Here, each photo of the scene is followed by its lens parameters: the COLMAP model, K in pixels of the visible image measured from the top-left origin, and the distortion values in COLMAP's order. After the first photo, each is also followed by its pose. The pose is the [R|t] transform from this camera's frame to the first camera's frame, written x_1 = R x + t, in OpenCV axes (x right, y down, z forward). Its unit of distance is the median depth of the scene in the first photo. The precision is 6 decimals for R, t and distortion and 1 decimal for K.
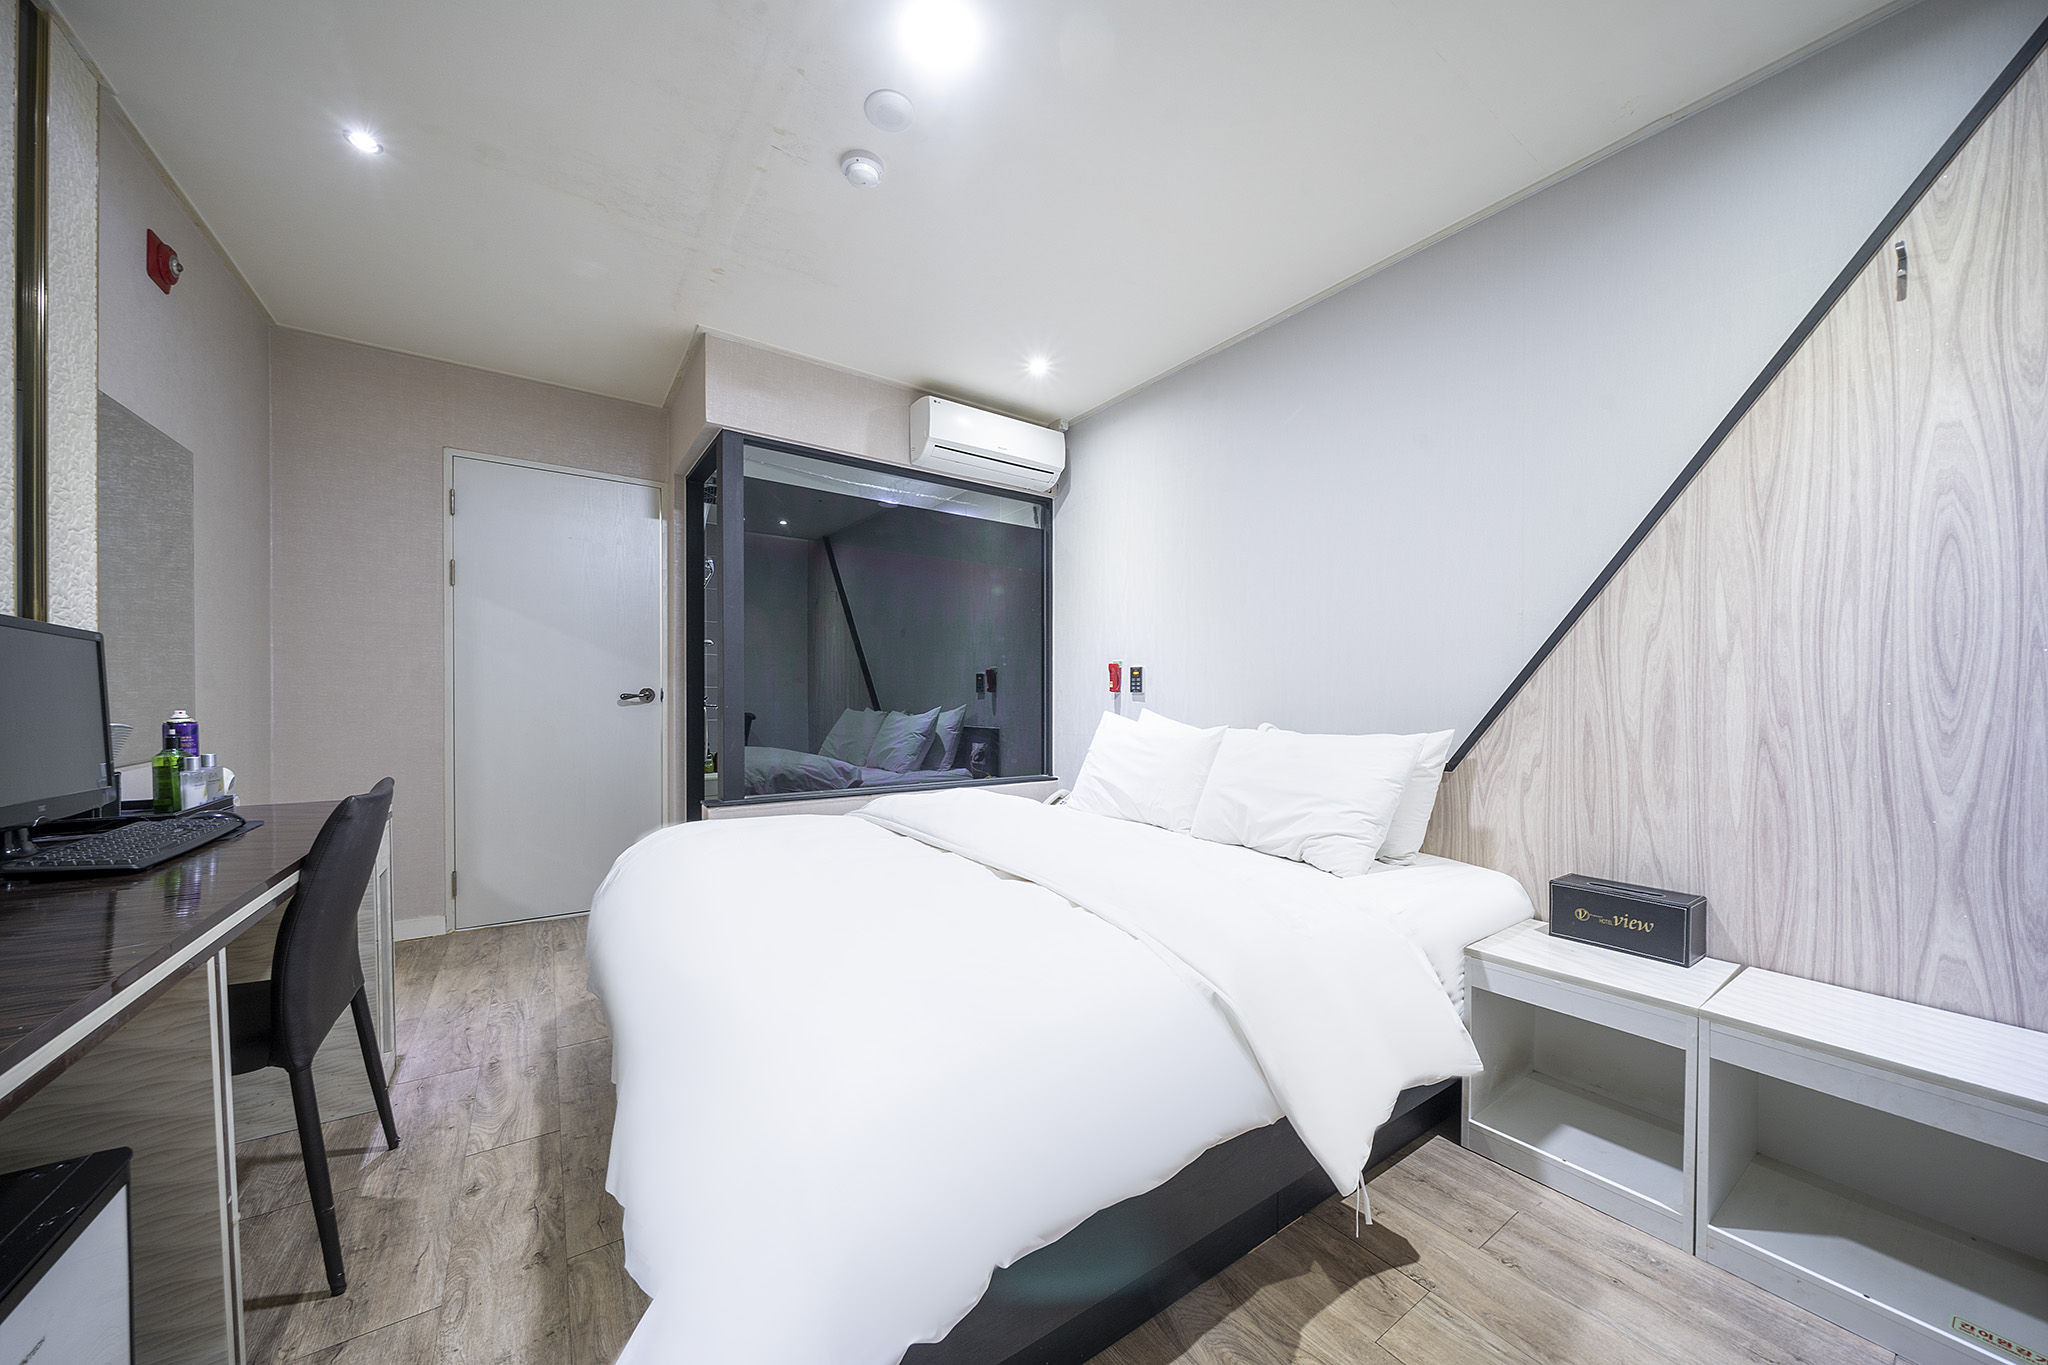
lens RADIAL K [[703.2, 0, 1019.1], [0, 703.2, 693.6], [0, 0, 1]] dist [-0.000693, 0.000348]
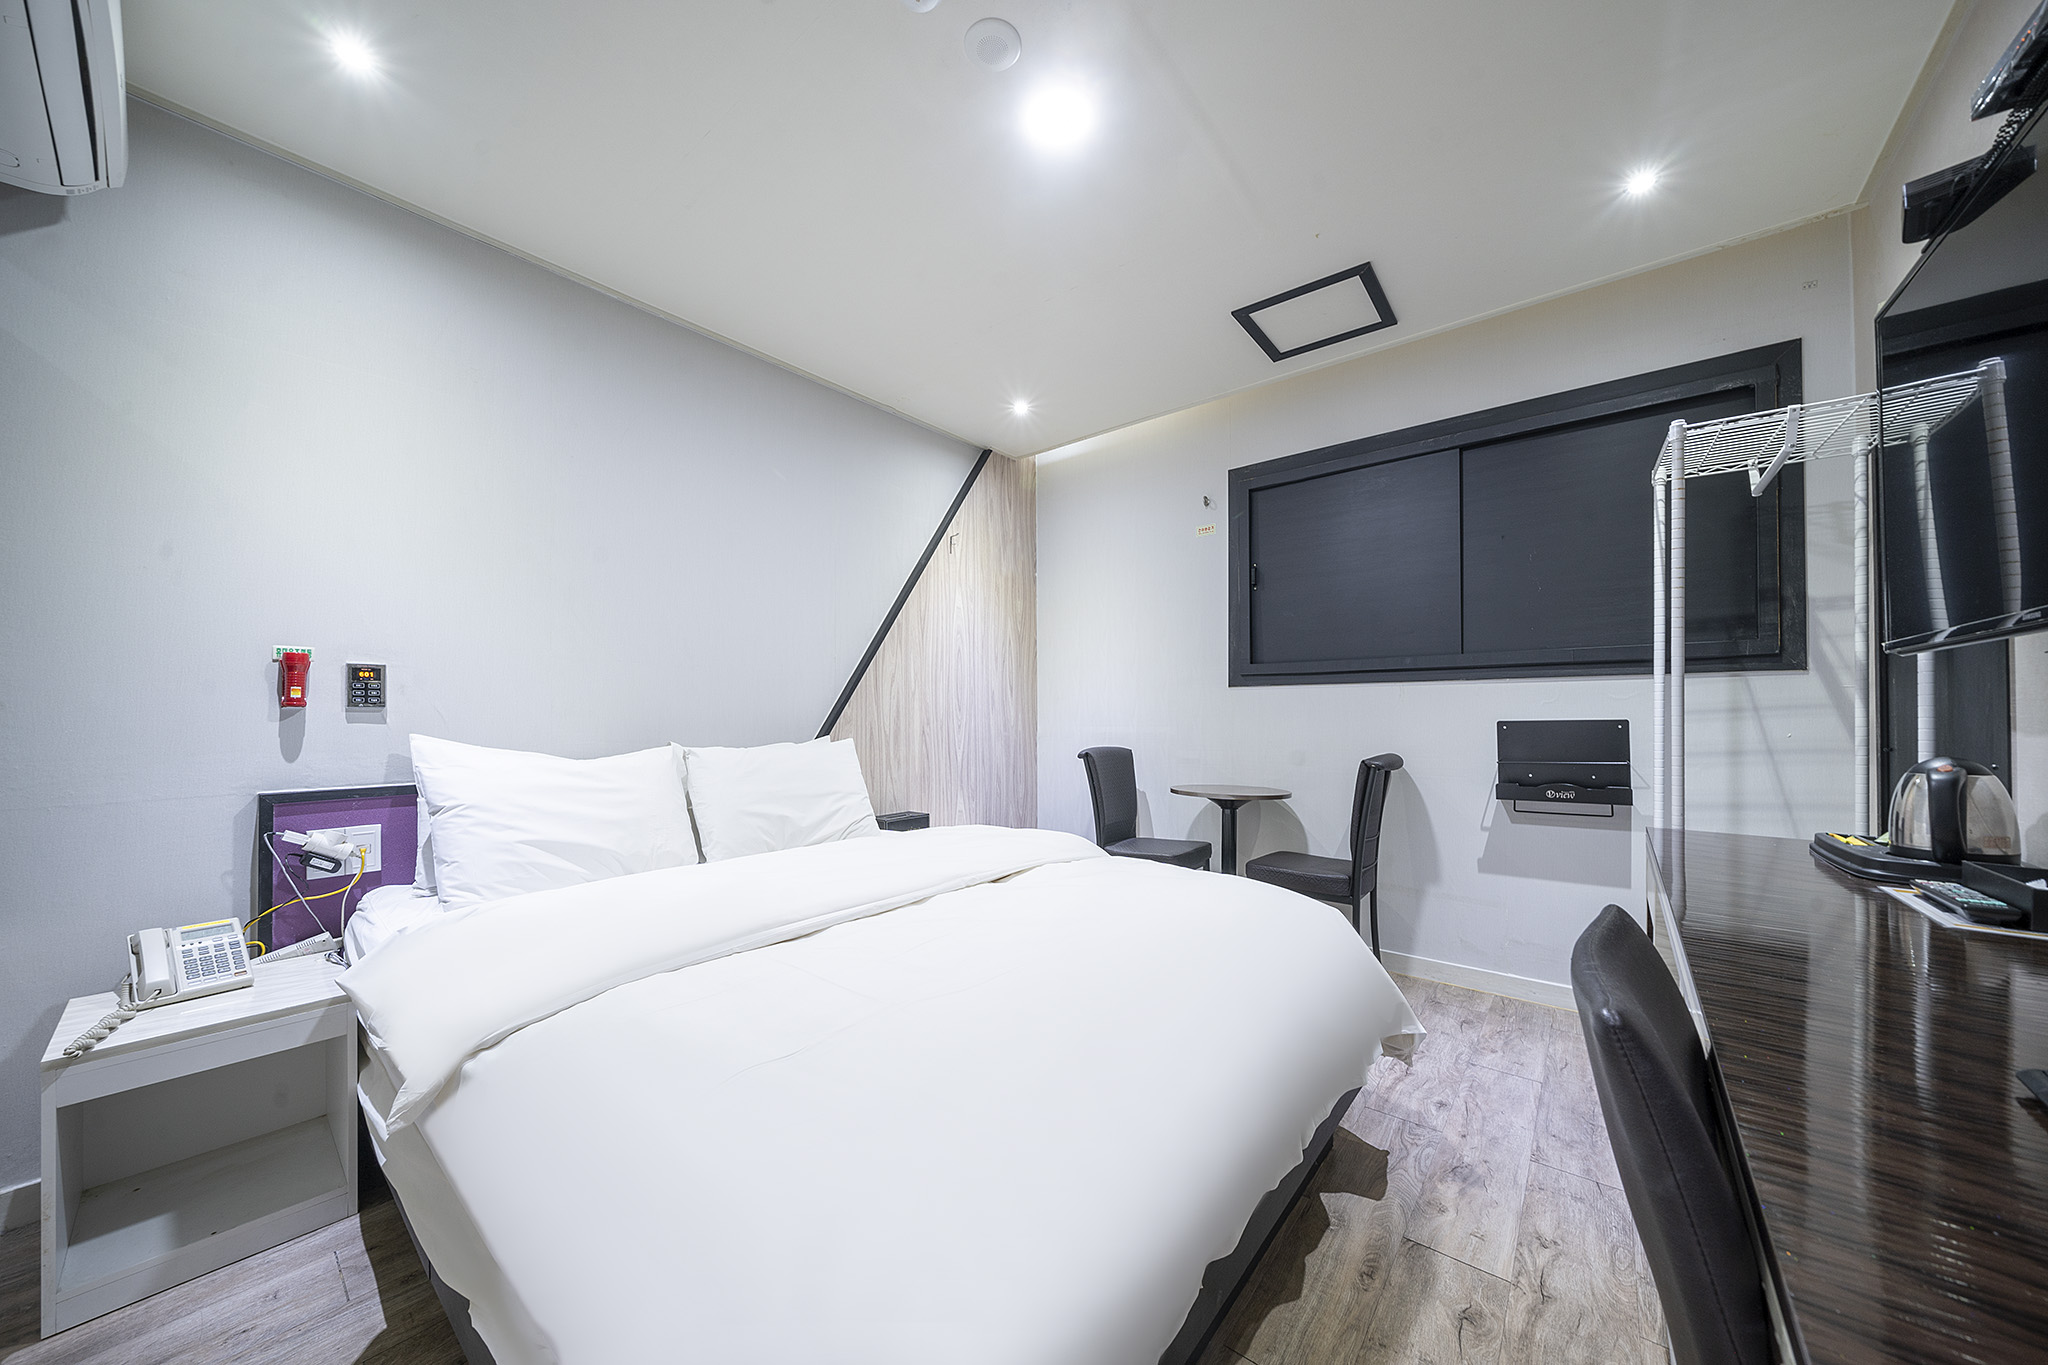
lens RADIAL K [[703.2, 0, 1019.9], [0, 703.2, 704.3], [0, 0, 1]] dist [-0.000693, 0.000348]
pose [[-0.284037, 0.013255, 0.958722, -1.012684], [0.004933, 0.999911, -0.012363, 0.008219], [-0.958801, 0.001218, -0.284078, 1.226174]]
